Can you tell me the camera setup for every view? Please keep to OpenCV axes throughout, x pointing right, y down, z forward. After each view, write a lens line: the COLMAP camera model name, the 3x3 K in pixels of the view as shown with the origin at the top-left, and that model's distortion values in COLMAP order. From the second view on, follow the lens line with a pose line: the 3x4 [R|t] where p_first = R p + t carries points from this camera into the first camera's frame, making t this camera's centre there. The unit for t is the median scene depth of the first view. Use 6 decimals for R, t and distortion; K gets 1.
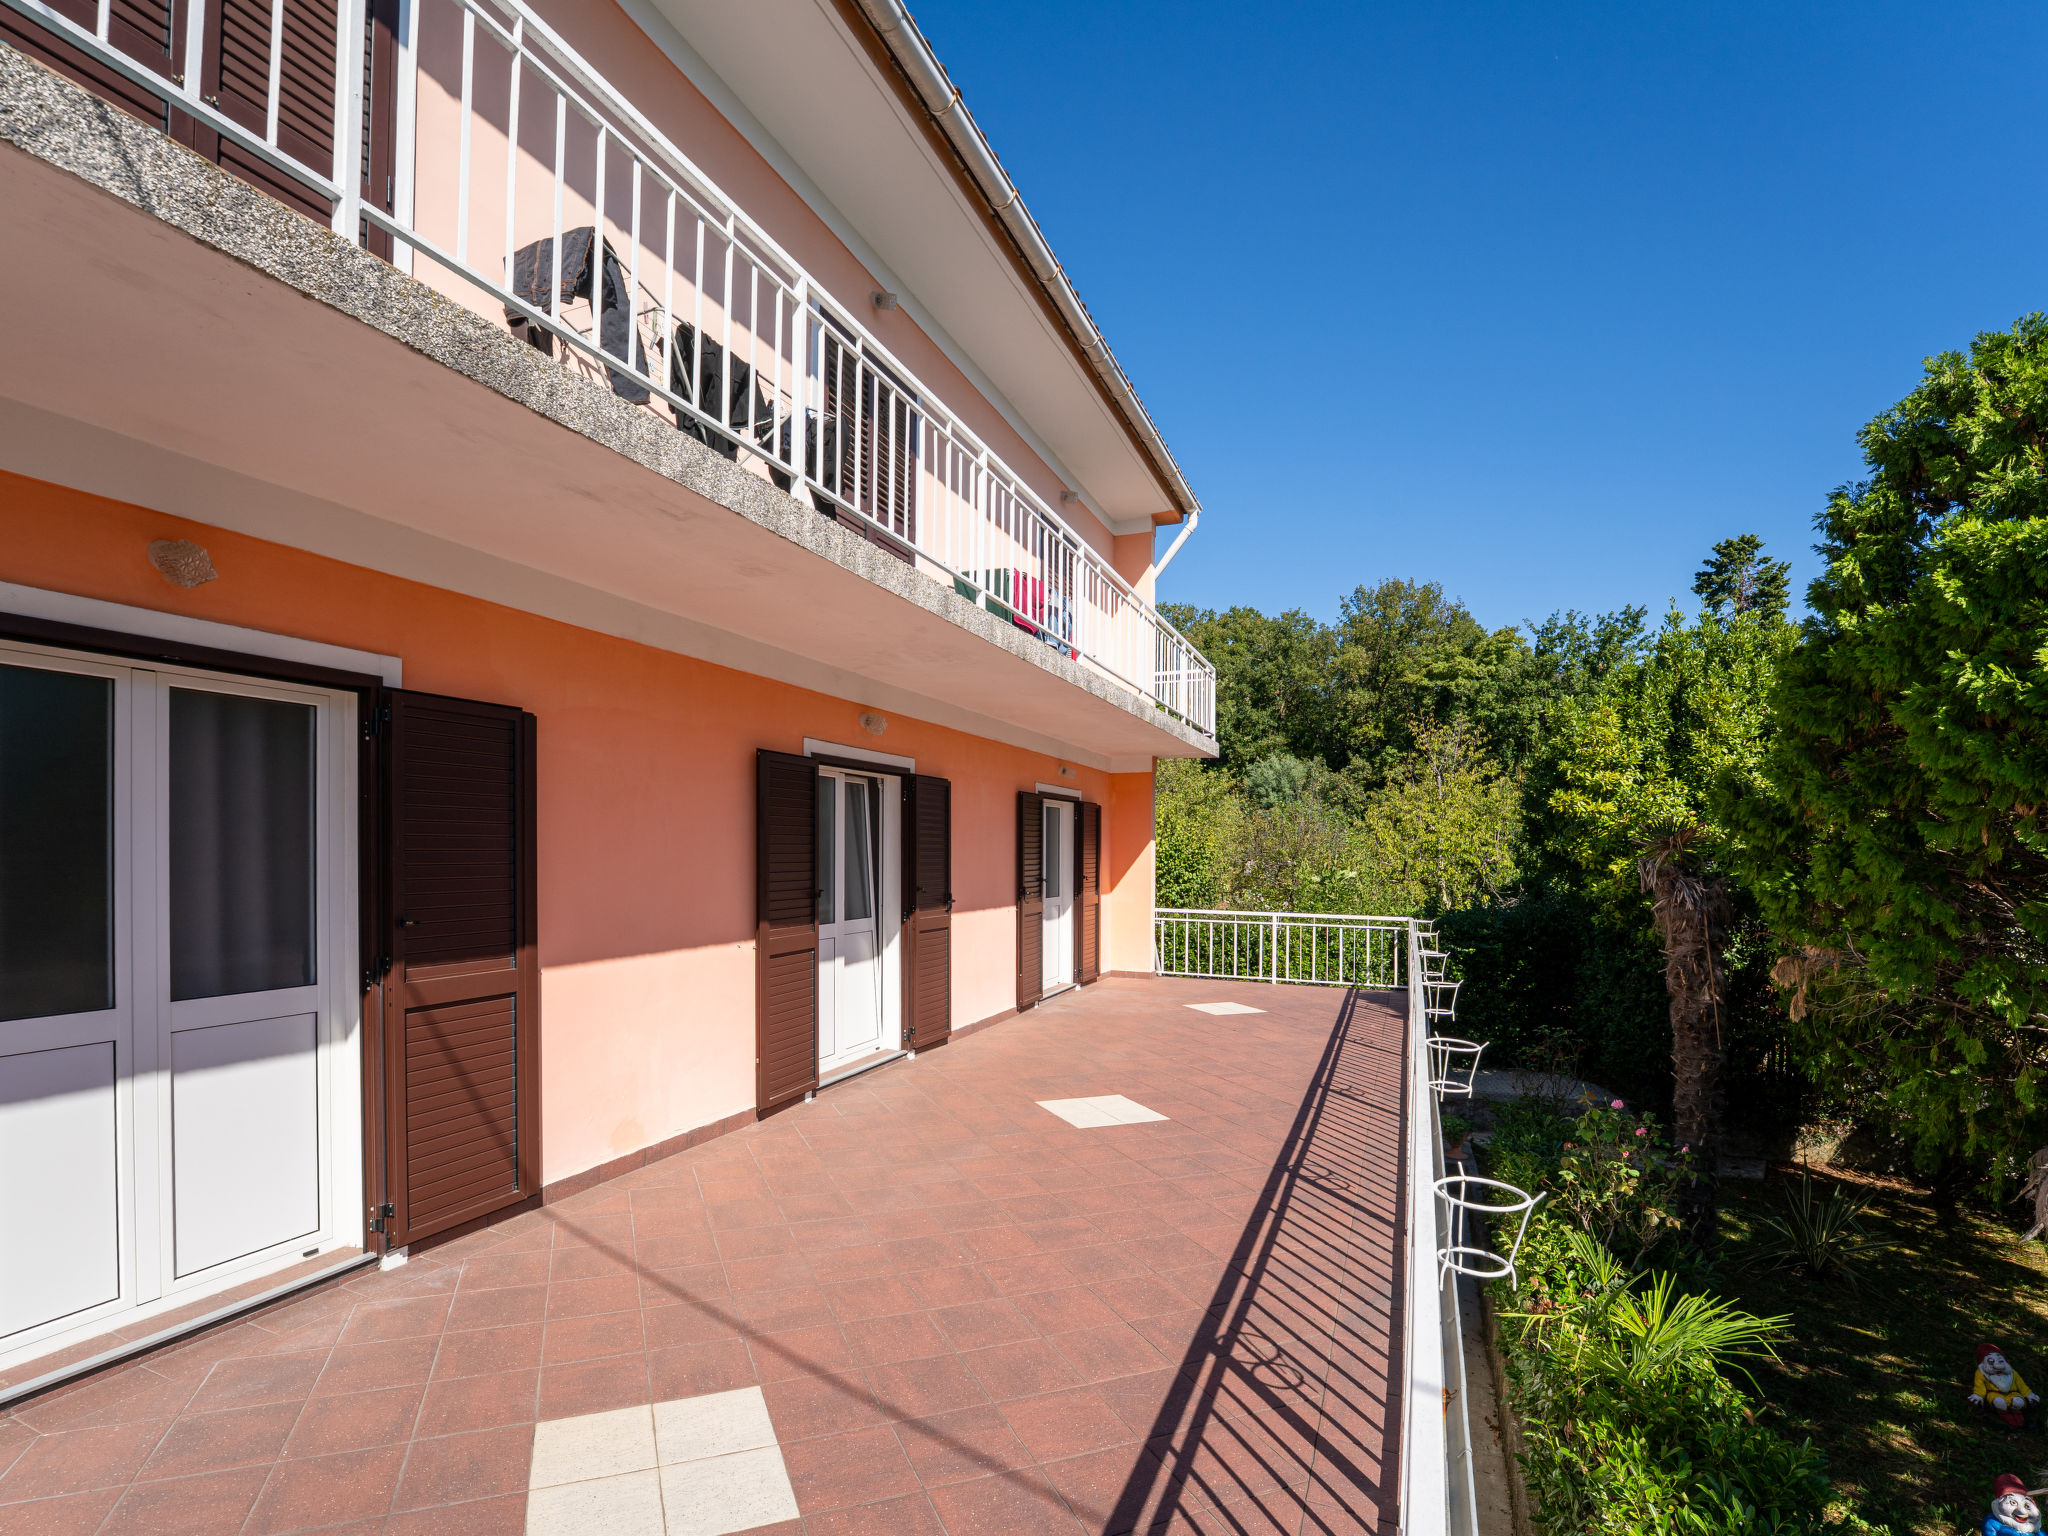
lens RADIAL K [[970.3, 0, 1026.7], [0, 970.3, 734.3], [0, 0, 1]] dist [-0.018914, 0.000437]
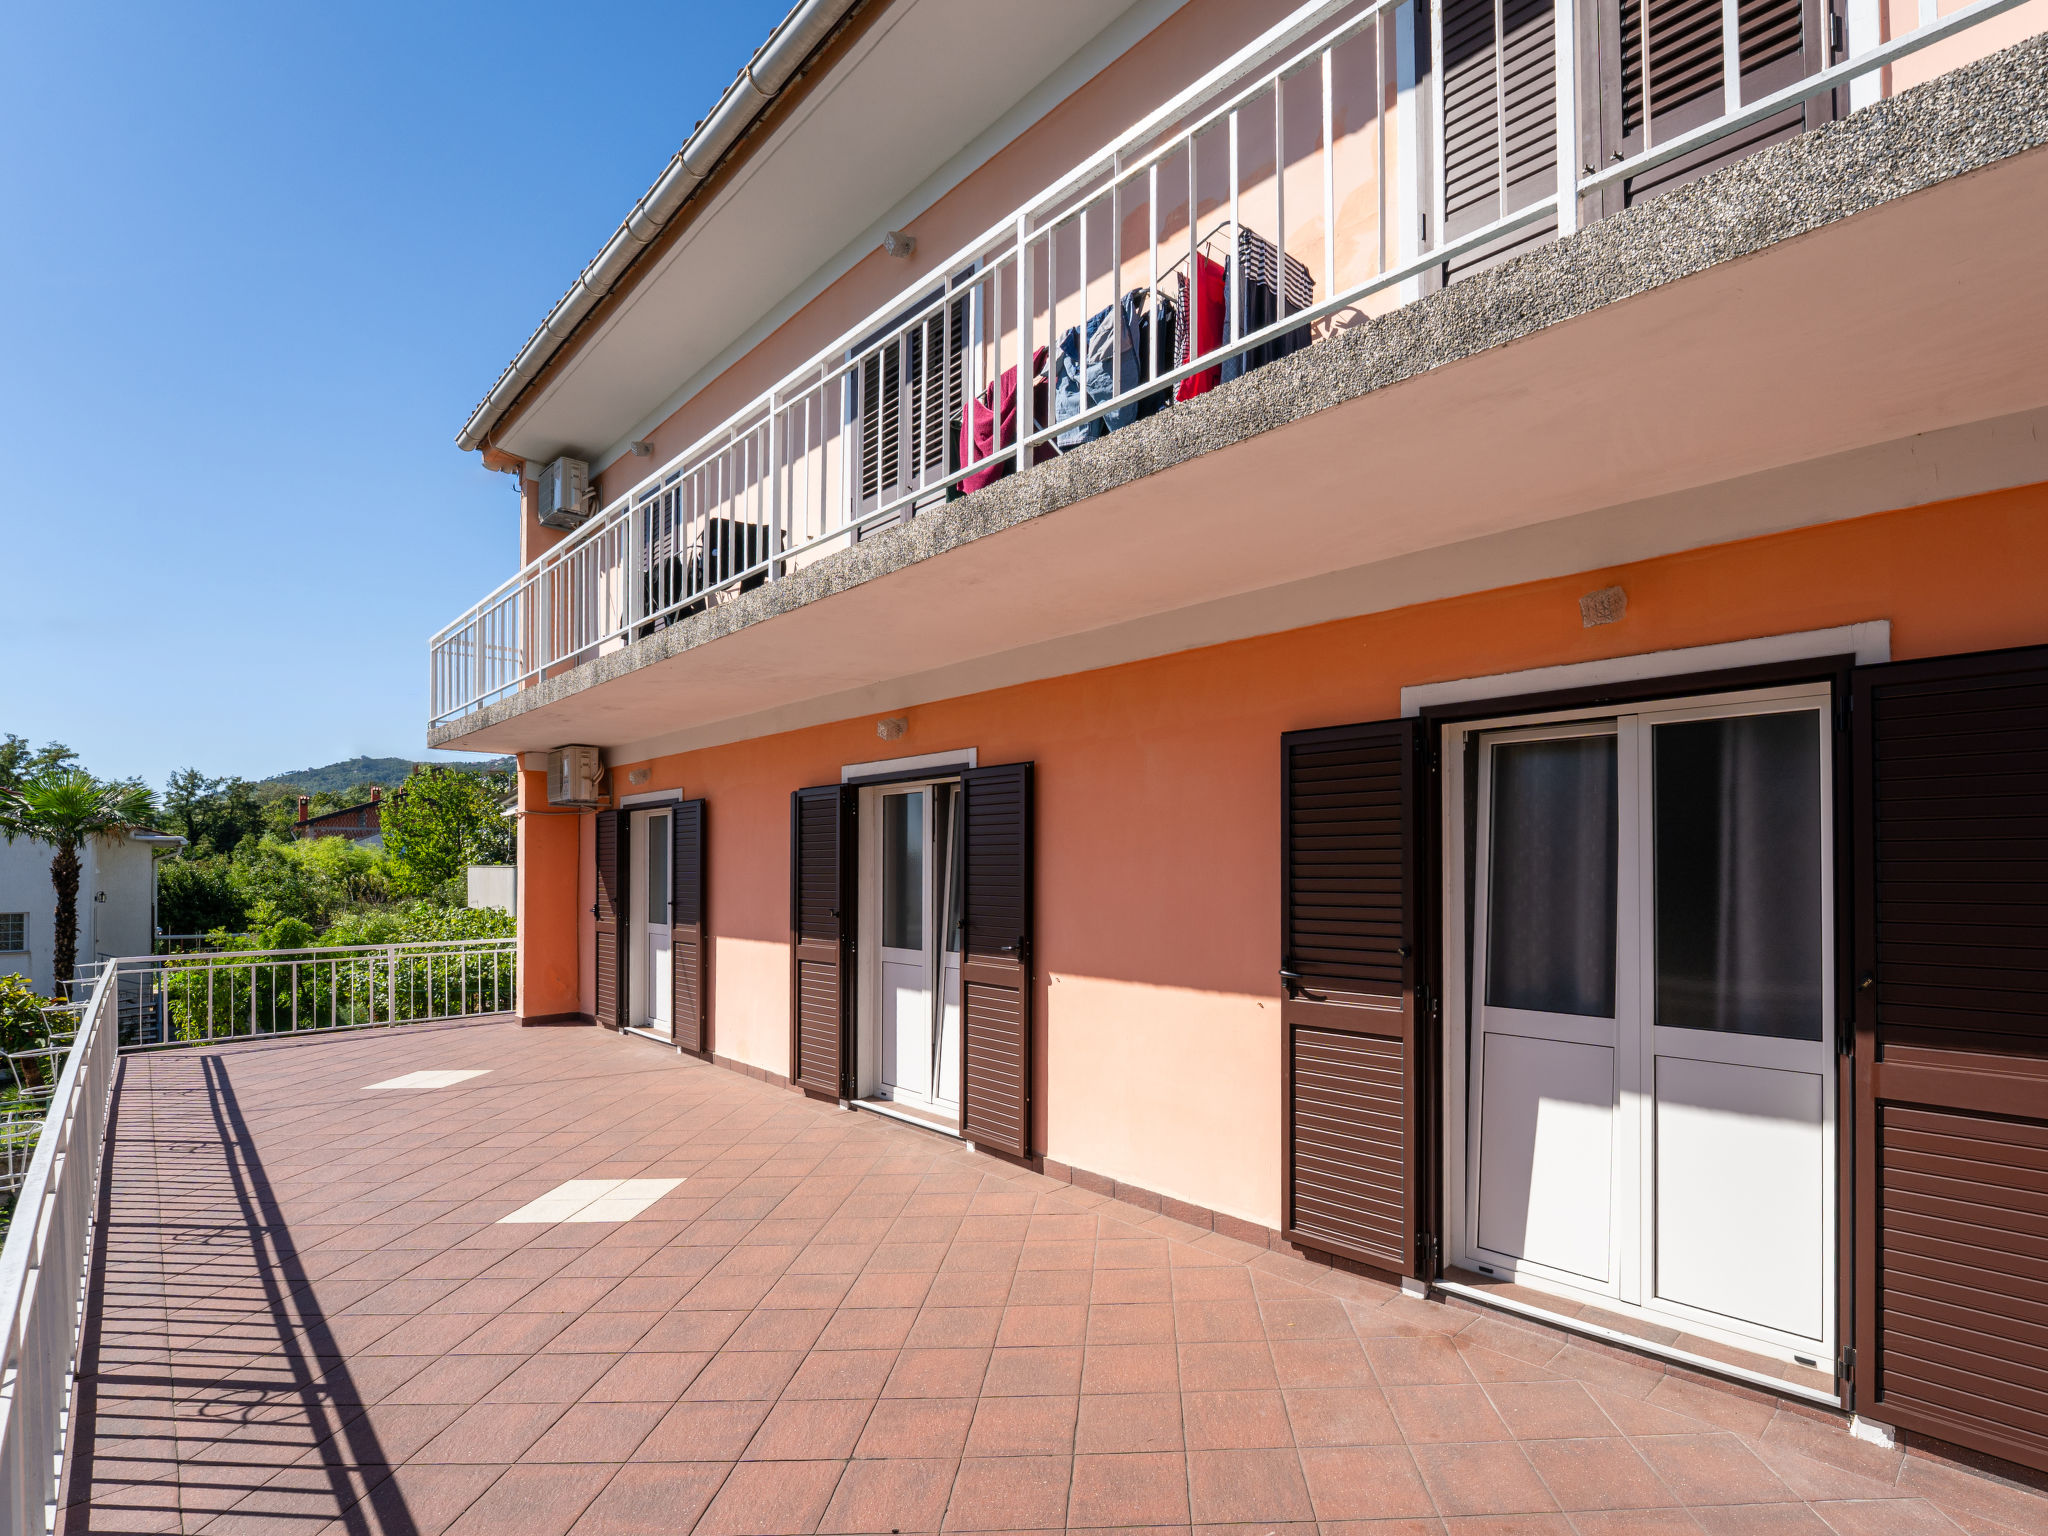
lens RADIAL K [[928.7, 0, 1028.5], [0, 928.7, 806.5], [0, 0, 1]] dist [0.008453, 0.000321]
pose [[-0.392405, -0.073139, -0.916880, 0.378838], [0.107703, 0.986322, -0.124773, 0.119546], [0.913465, -0.147713, -0.379160, 0.961446]]
